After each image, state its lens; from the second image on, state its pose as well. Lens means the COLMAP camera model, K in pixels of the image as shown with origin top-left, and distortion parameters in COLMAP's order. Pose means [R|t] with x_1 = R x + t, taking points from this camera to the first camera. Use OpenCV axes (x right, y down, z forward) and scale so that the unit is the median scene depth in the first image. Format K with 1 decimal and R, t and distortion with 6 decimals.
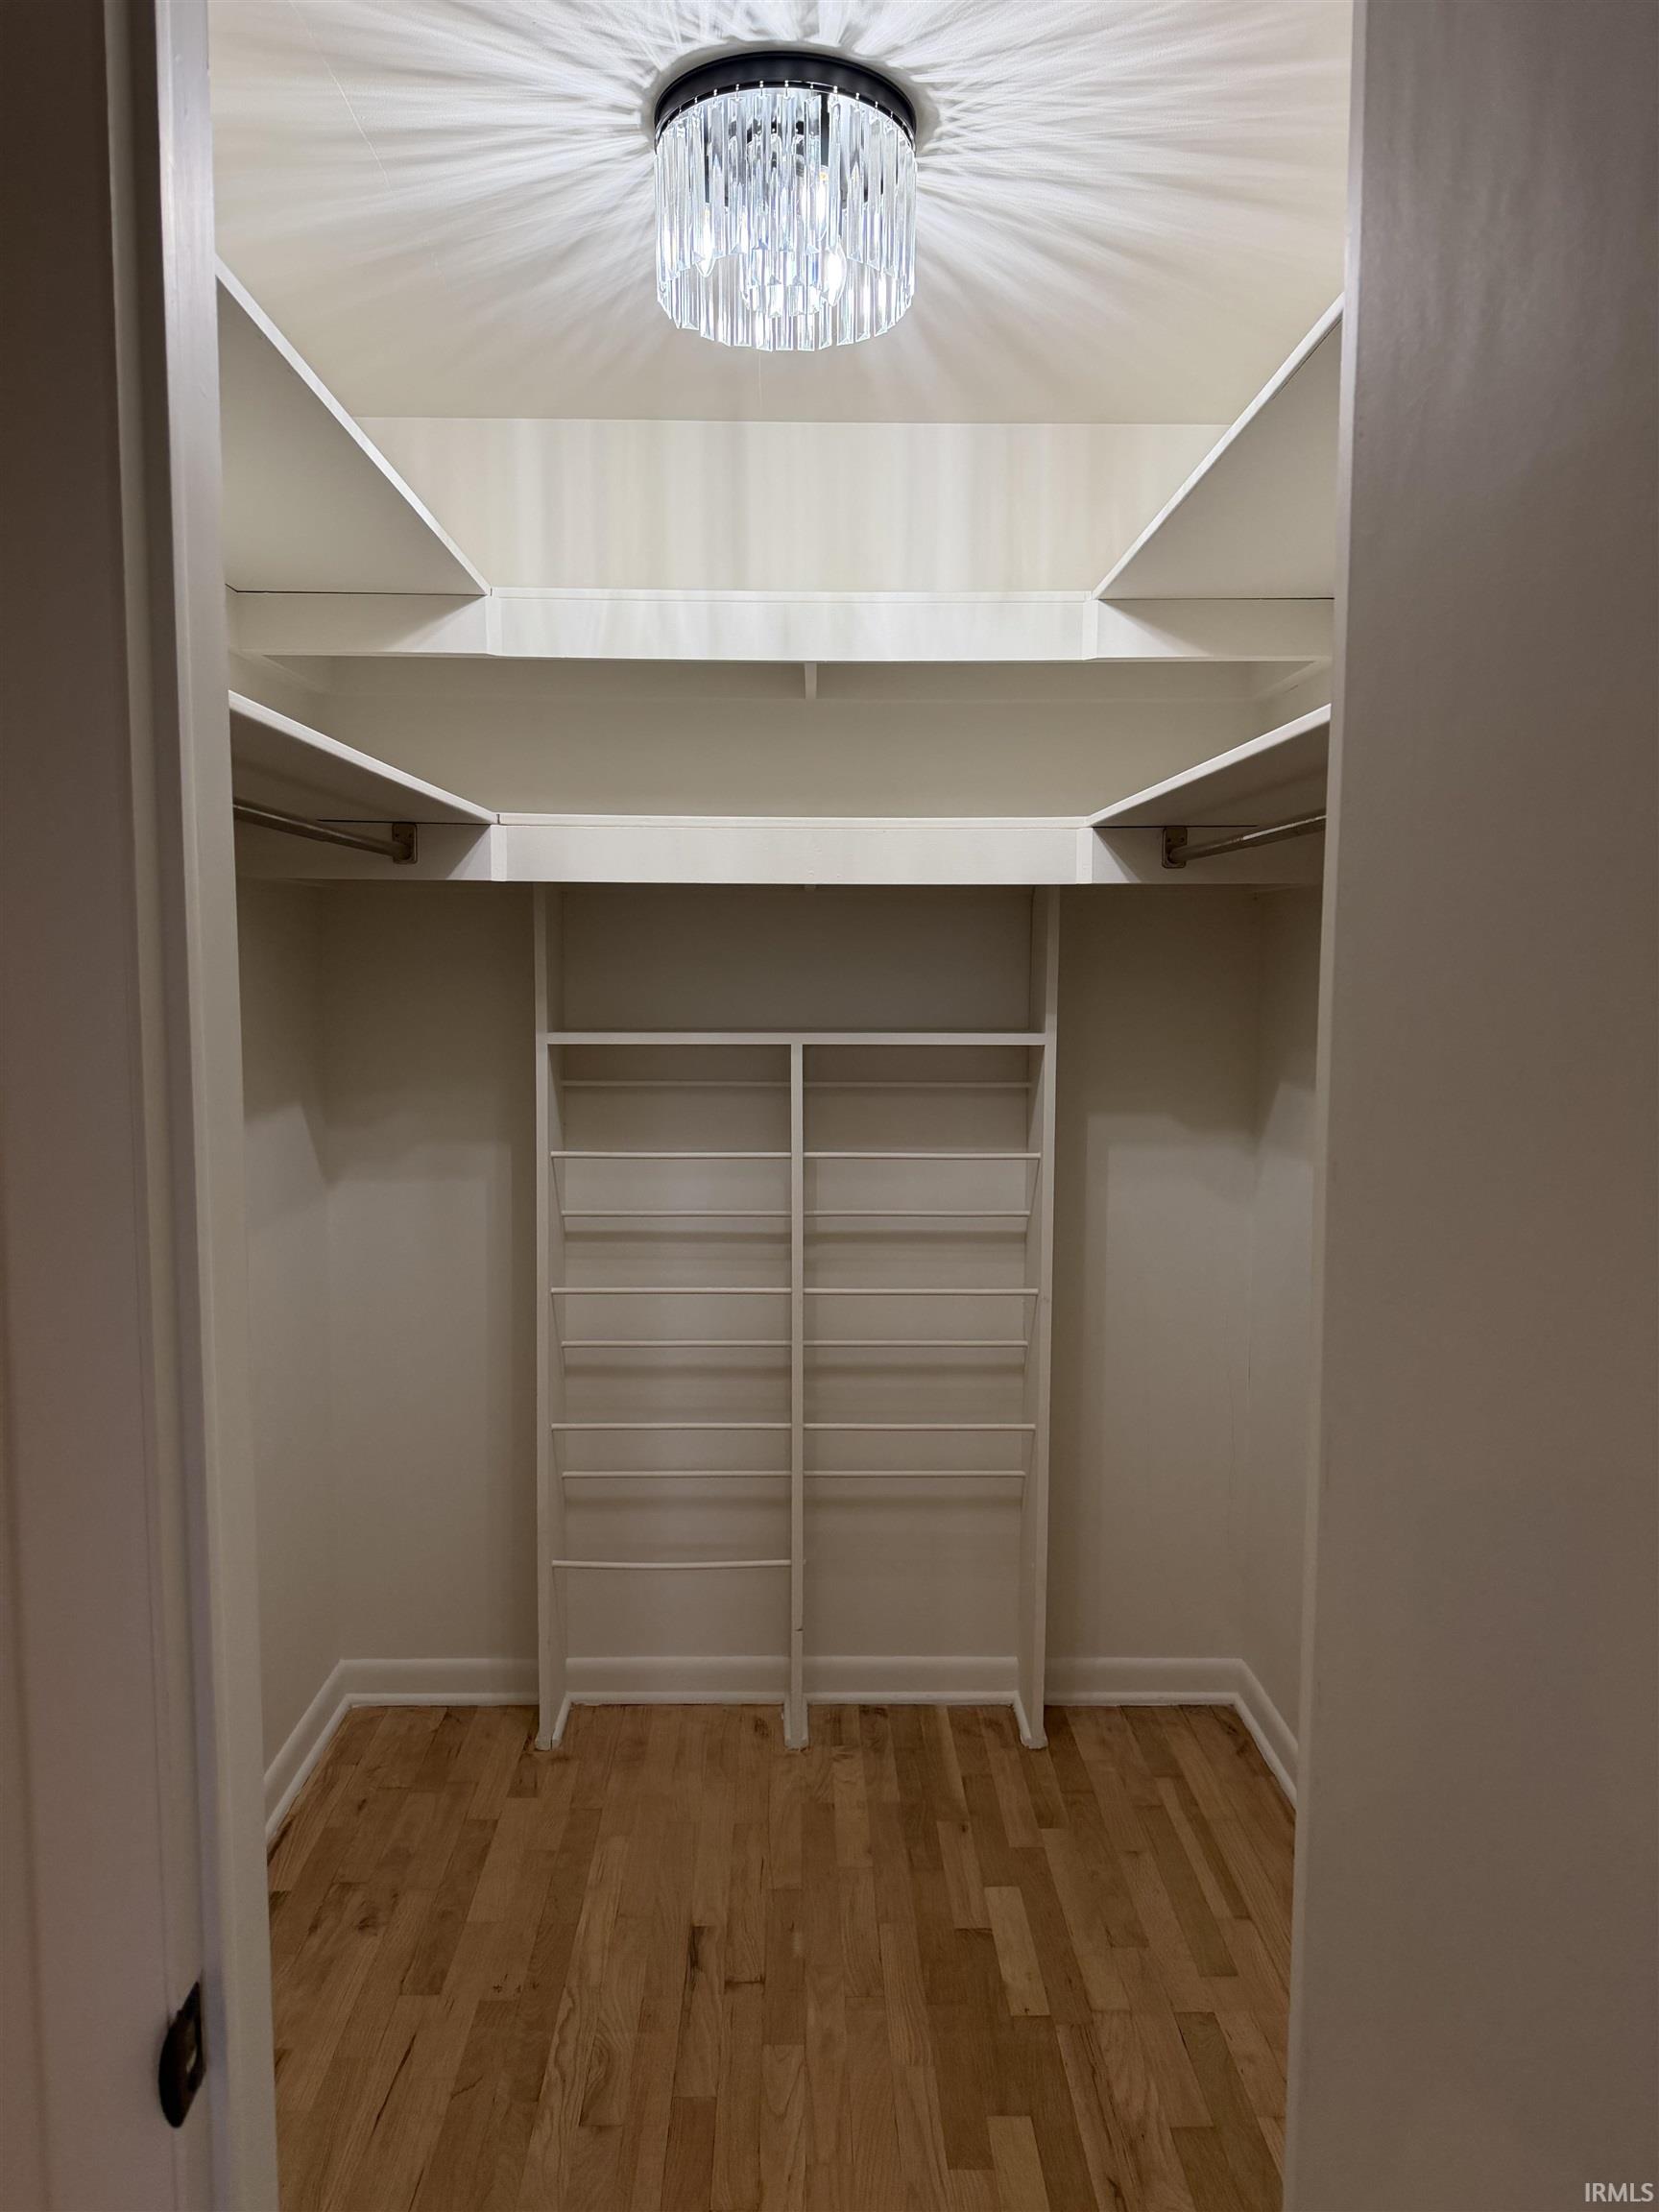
lens RADIAL K [[1545.3, 0, 829.5], [0, 1545.3, 1106.0], [0, 0, 1]] dist [0.079305, -0.104010]
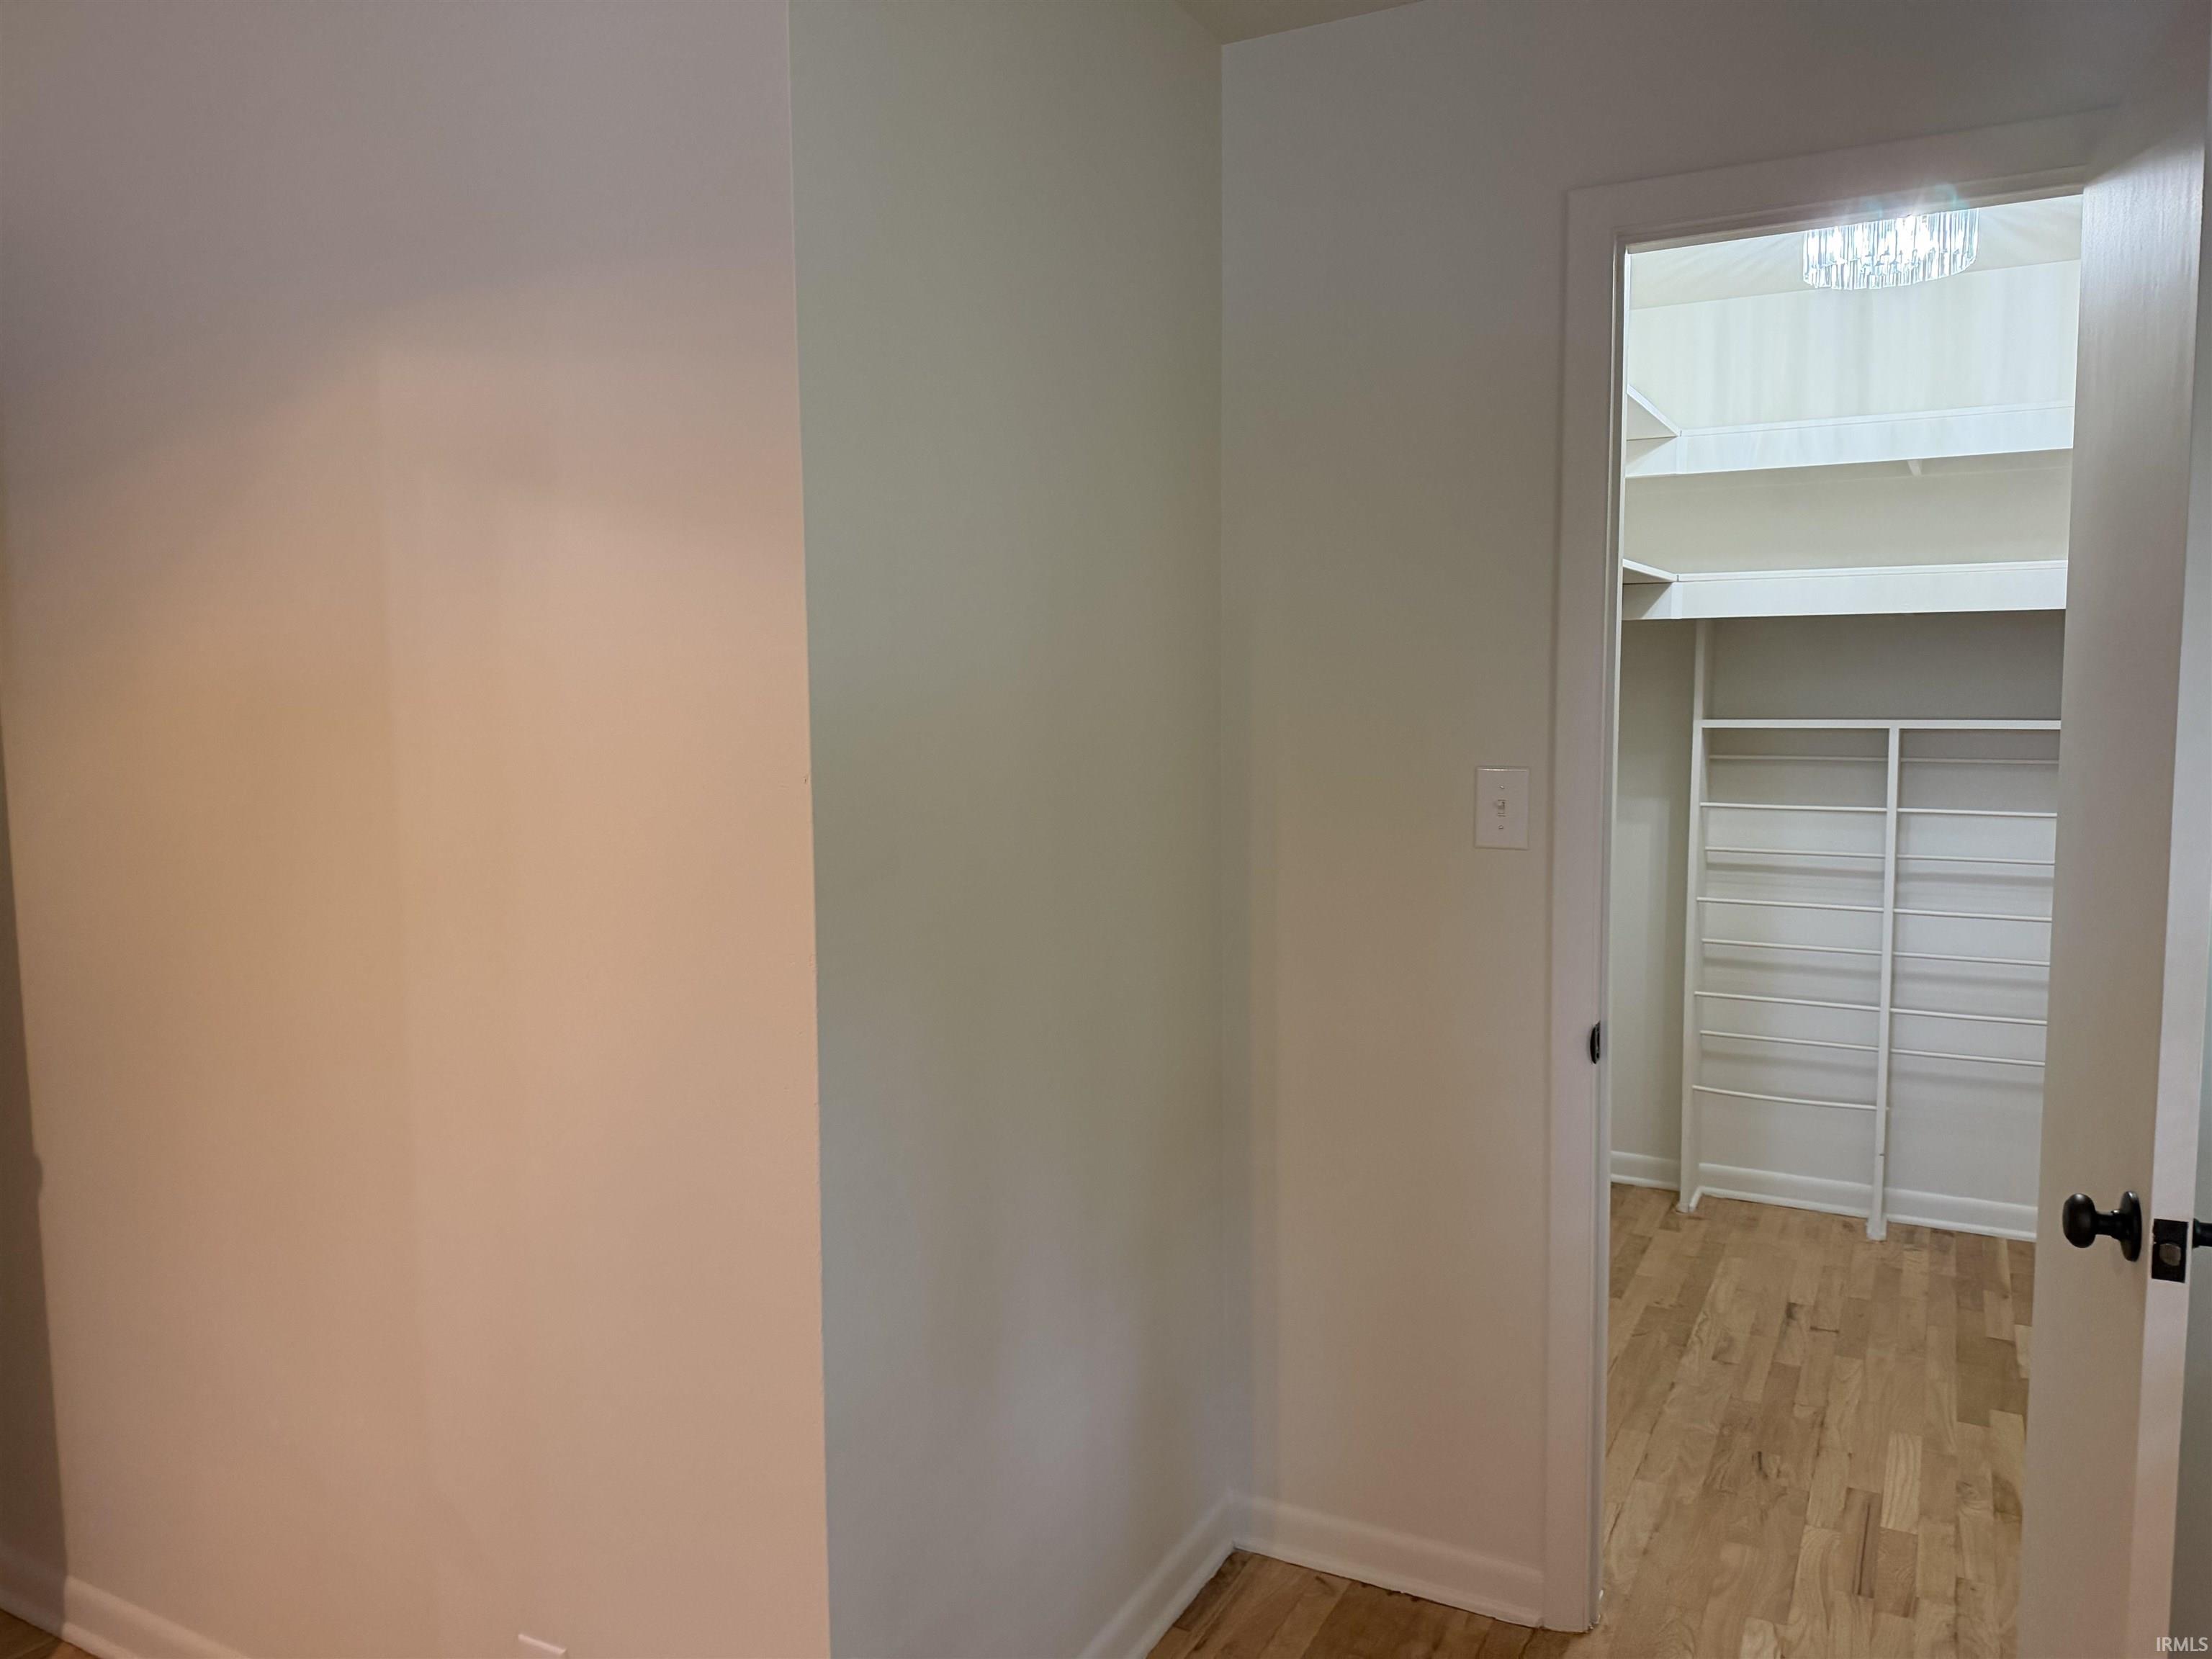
lens RADIAL K [[1581.3, 0, 1109.0], [0, 1581.3, 821.6], [0, 0, 1]] dist [0.012765, -0.001889]
pose [[0.871277, 0.033385, -0.489655, 0.066134], [-0.034631, 0.999379, 0.006516, 0.059686], [0.489569, 0.011280, 0.871892, -0.586395]]
